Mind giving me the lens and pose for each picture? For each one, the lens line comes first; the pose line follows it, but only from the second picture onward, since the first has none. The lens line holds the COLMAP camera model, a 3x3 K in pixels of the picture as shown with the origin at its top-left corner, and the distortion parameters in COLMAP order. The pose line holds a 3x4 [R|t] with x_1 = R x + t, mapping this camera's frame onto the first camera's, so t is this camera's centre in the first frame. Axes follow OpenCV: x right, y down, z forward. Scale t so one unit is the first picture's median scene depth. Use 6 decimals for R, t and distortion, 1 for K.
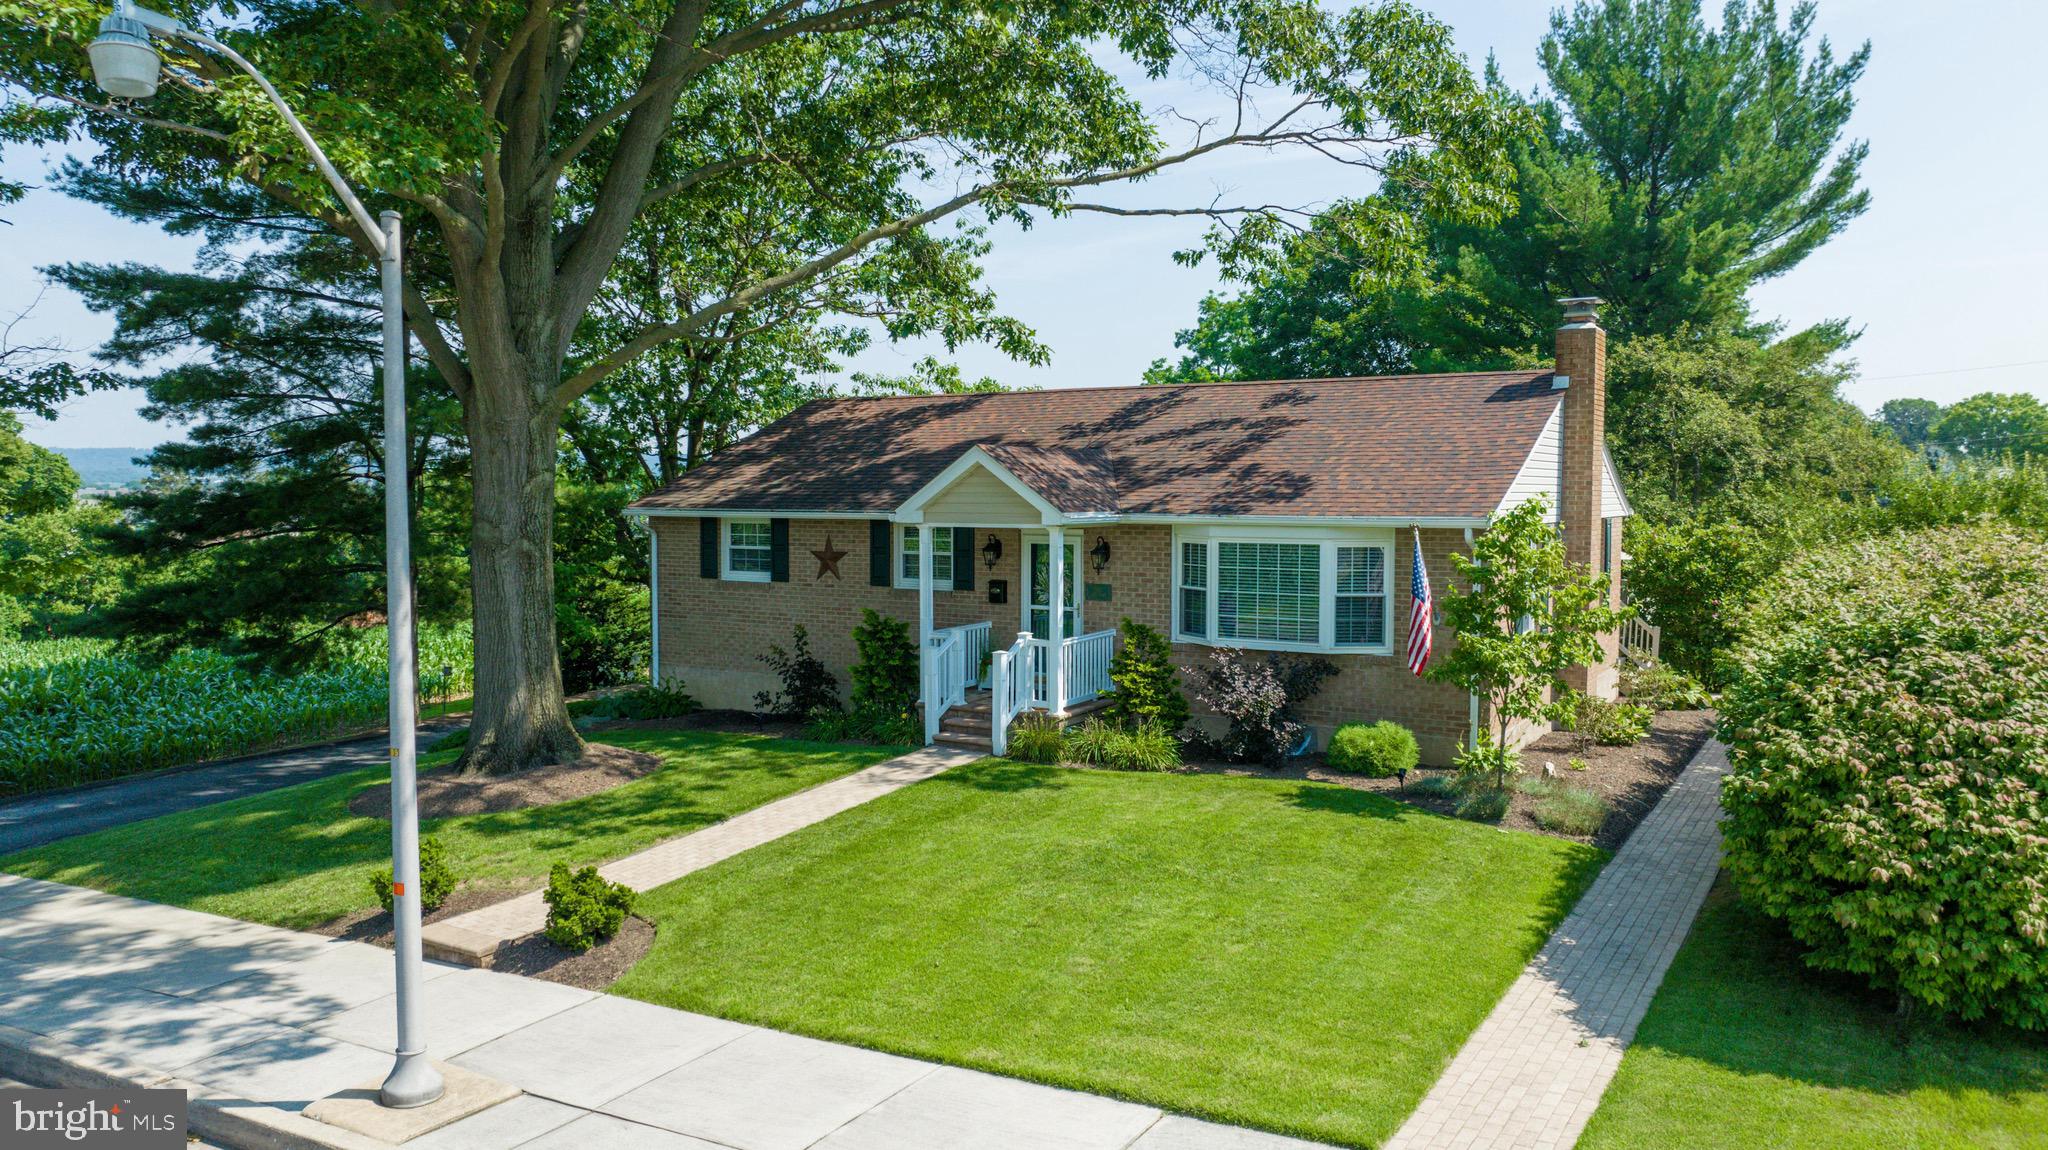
lens RADIAL K [[1443.8, 0, 1039.1], [0, 1443.8, 568.1], [0, 0, 1]] dist [-0.050637, 0.064925]
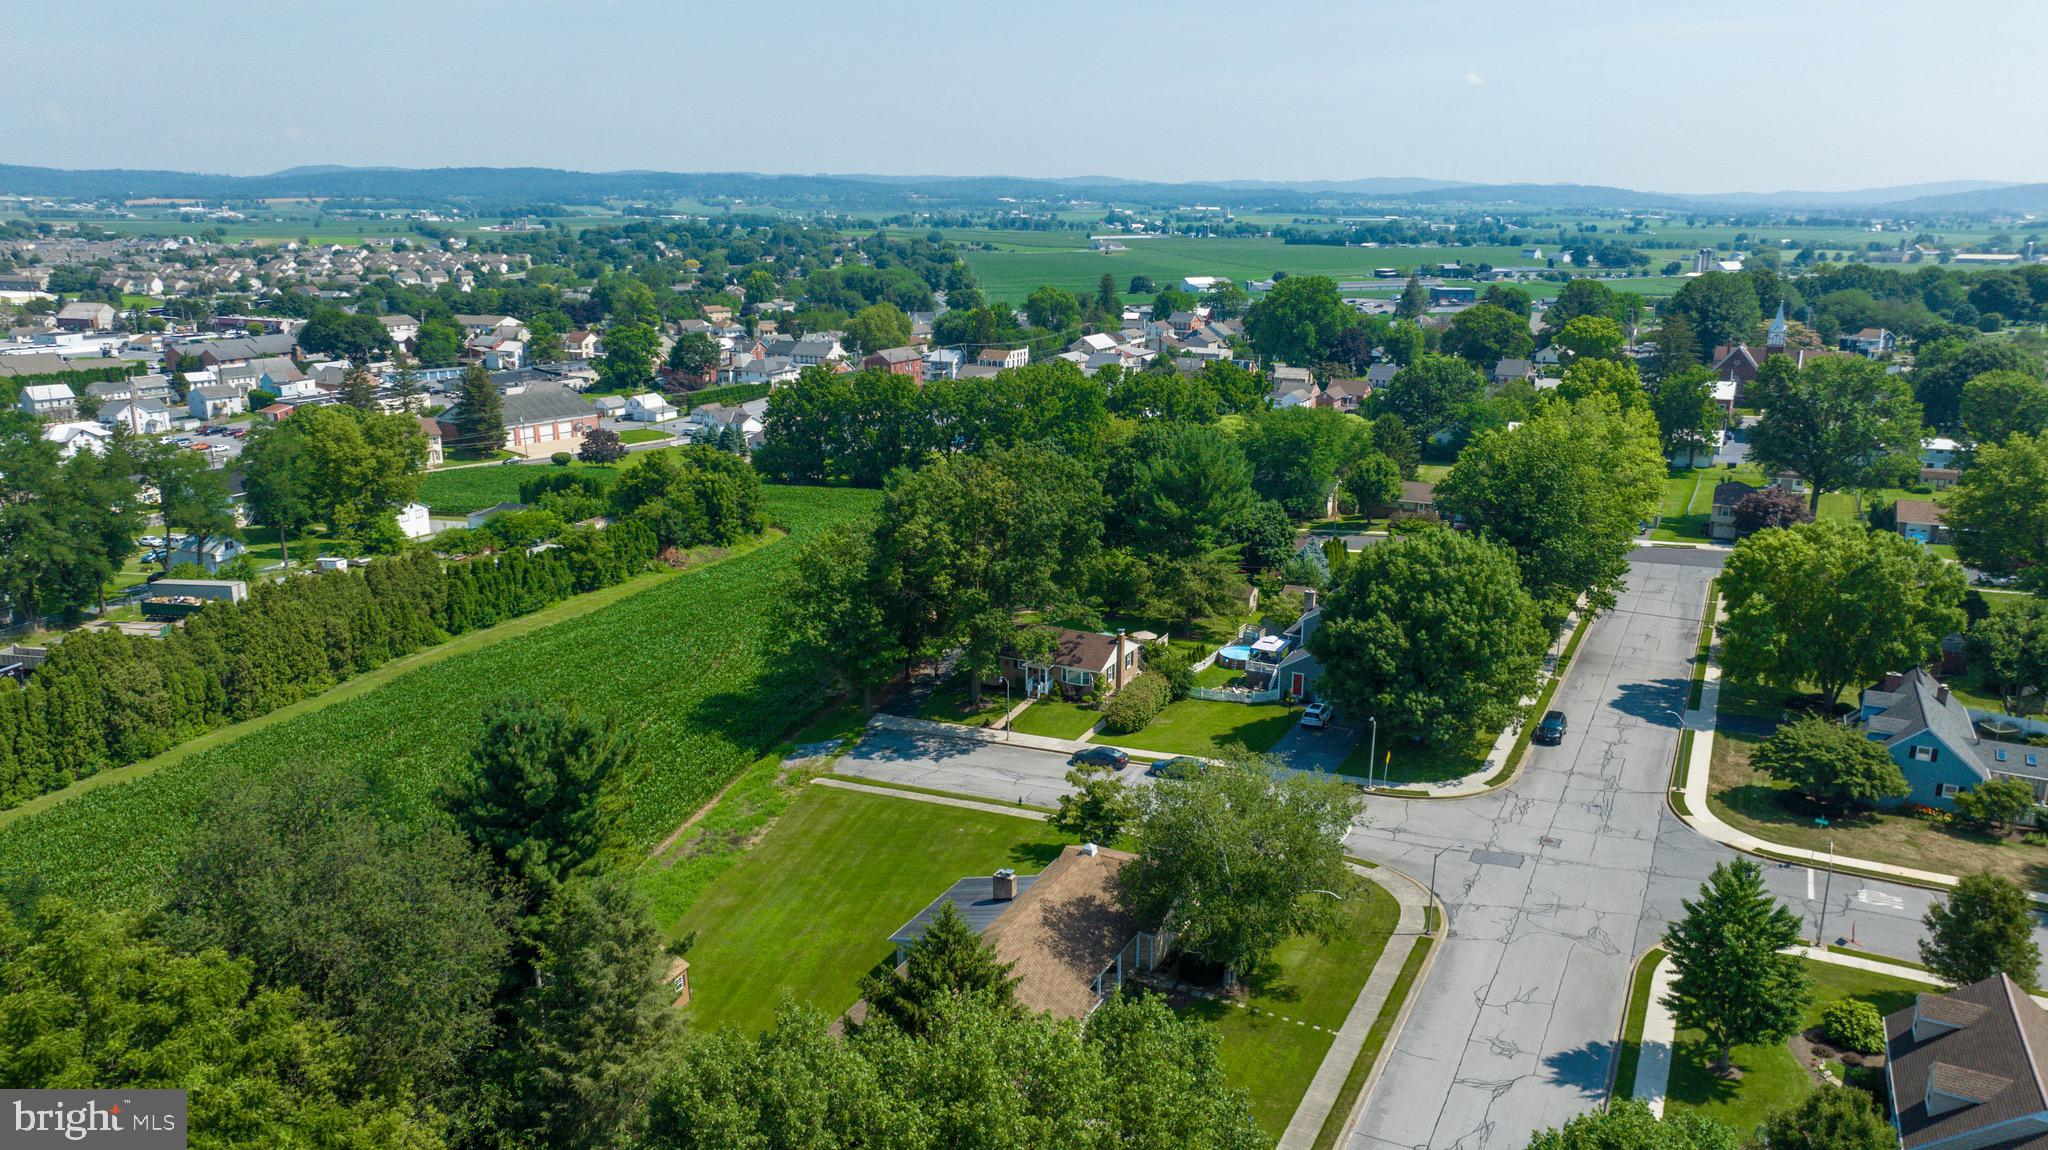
lens RADIAL K [[1450.8, 0, 1024.0], [0, 1450.8, 575.0], [0, 0, 1]] dist [-0.036658, 0.043986]
pose [[0.995958, -0.018457, 0.087903, -1.035389], [0.000649, 0.980112, 0.198443, -2.743871], [-0.089817, -0.197584, 0.976163, -8.559548]]
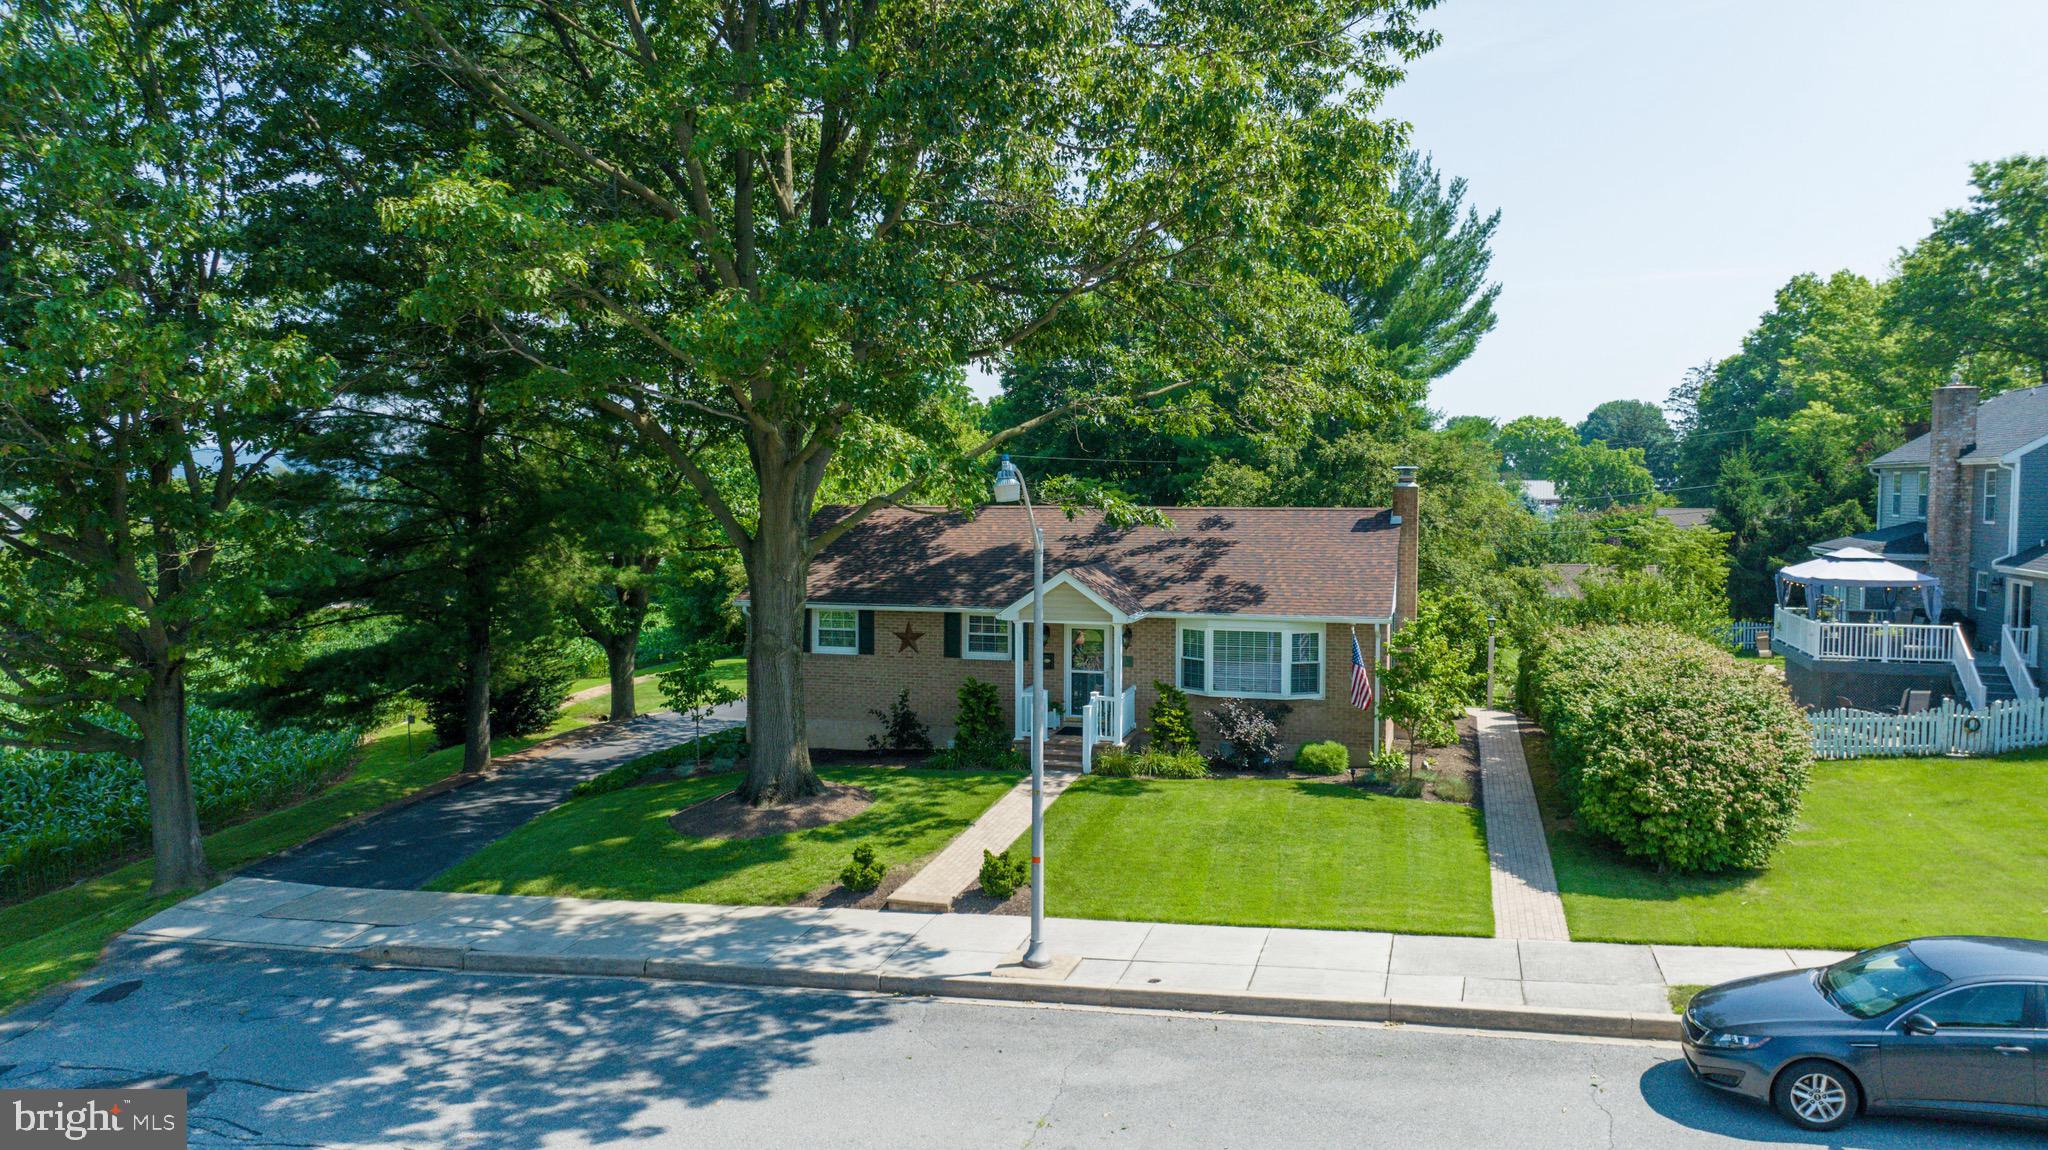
lens RADIAL K [[1450.8, 0, 1024.0], [0, 1450.8, 575.0], [0, 0, 1]] dist [-0.036658, 0.043986]
pose [[0.966673, -0.016426, 0.255487, -0.660631], [0.014336, 0.999847, 0.010039, -0.134325], [-0.255613, -0.006042, 0.966760, -0.654560]]
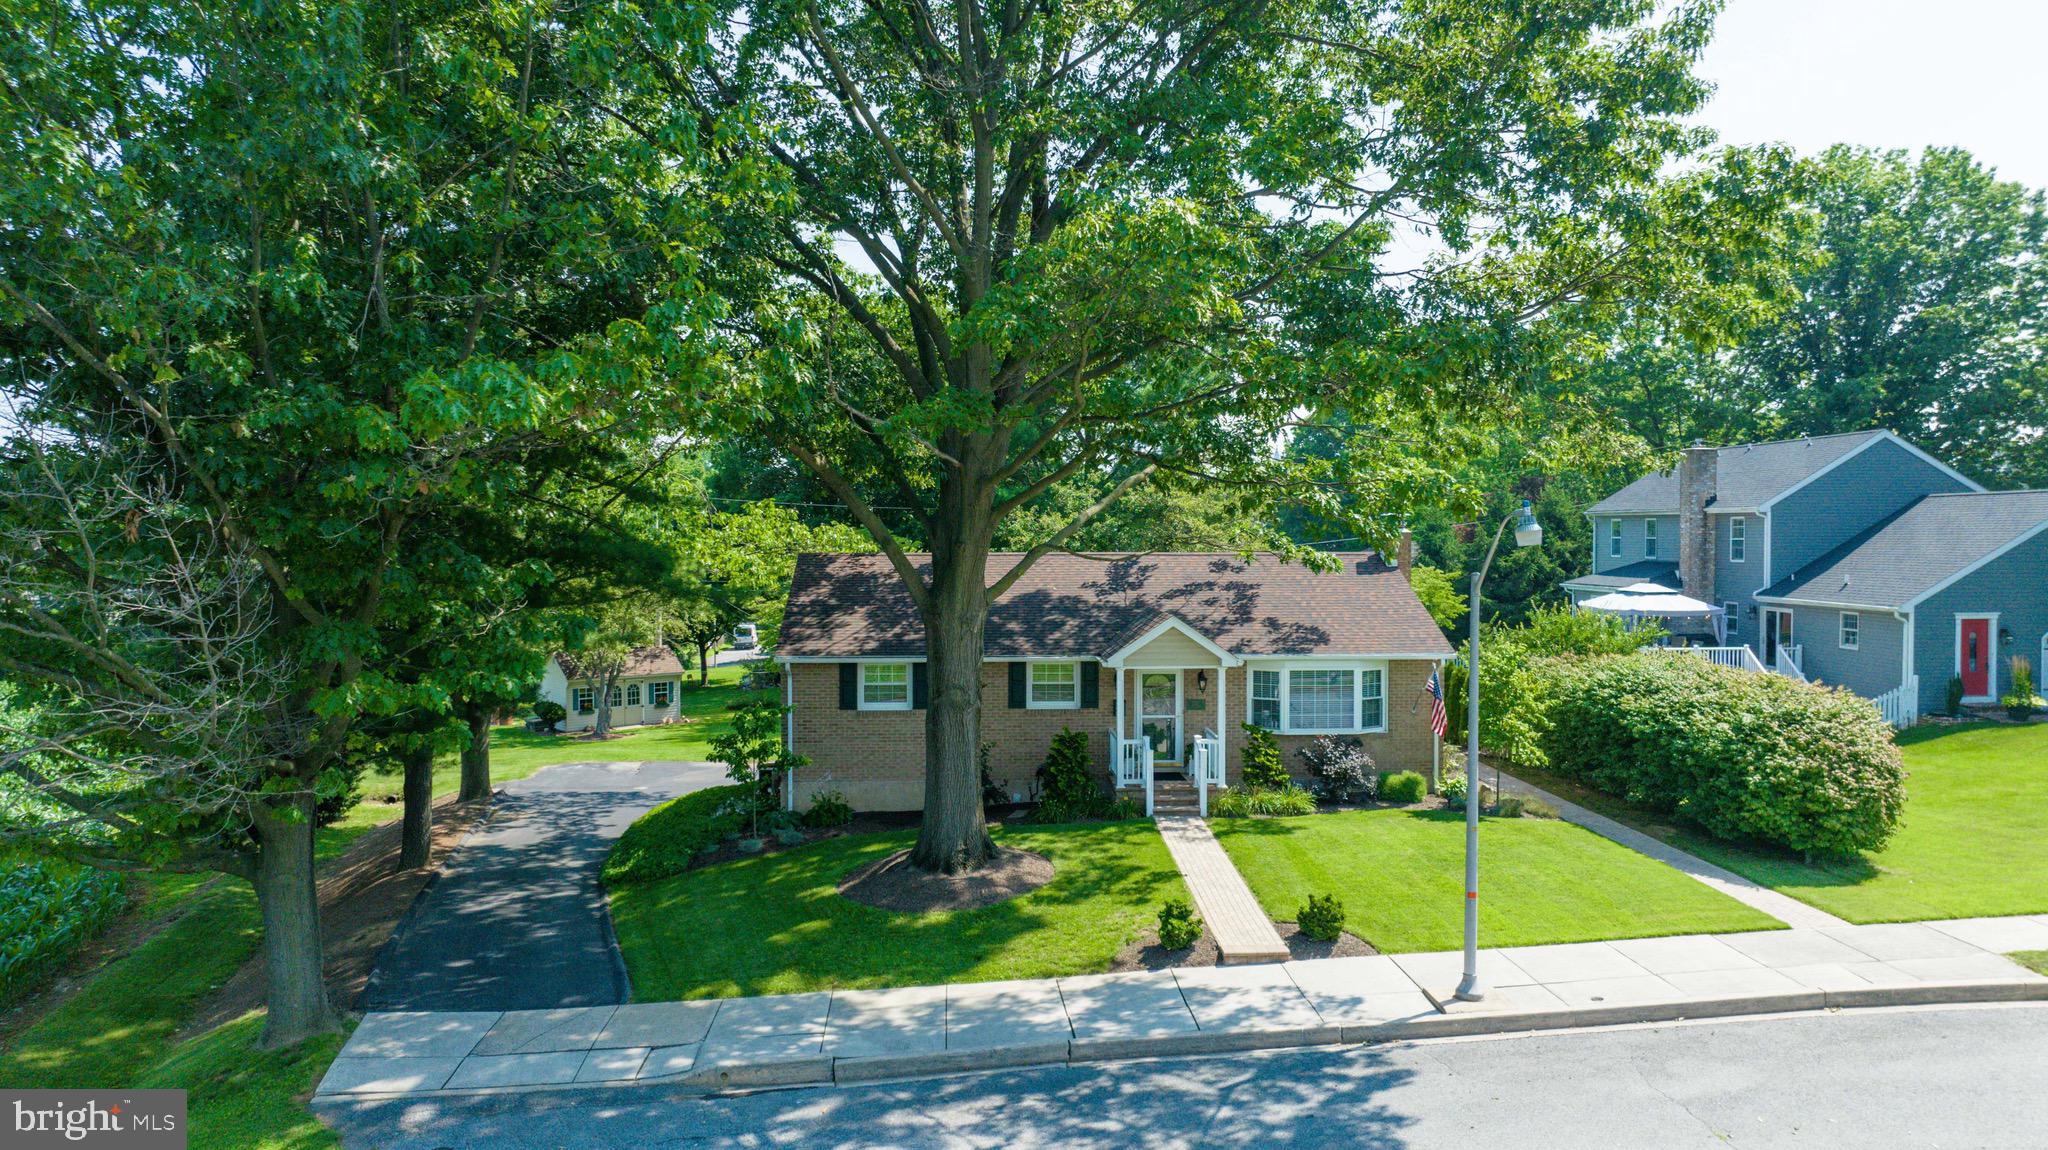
lens RADIAL K [[1450.8, 0, 1024.0], [0, 1450.8, 575.0], [0, 0, 1]] dist [-0.036658, 0.043986]
pose [[0.823636, -0.018144, 0.566828, -1.446695], [0.033077, 0.999324, -0.016075, -0.150737], [-0.566153, 0.031989, 0.823679, -0.246564]]
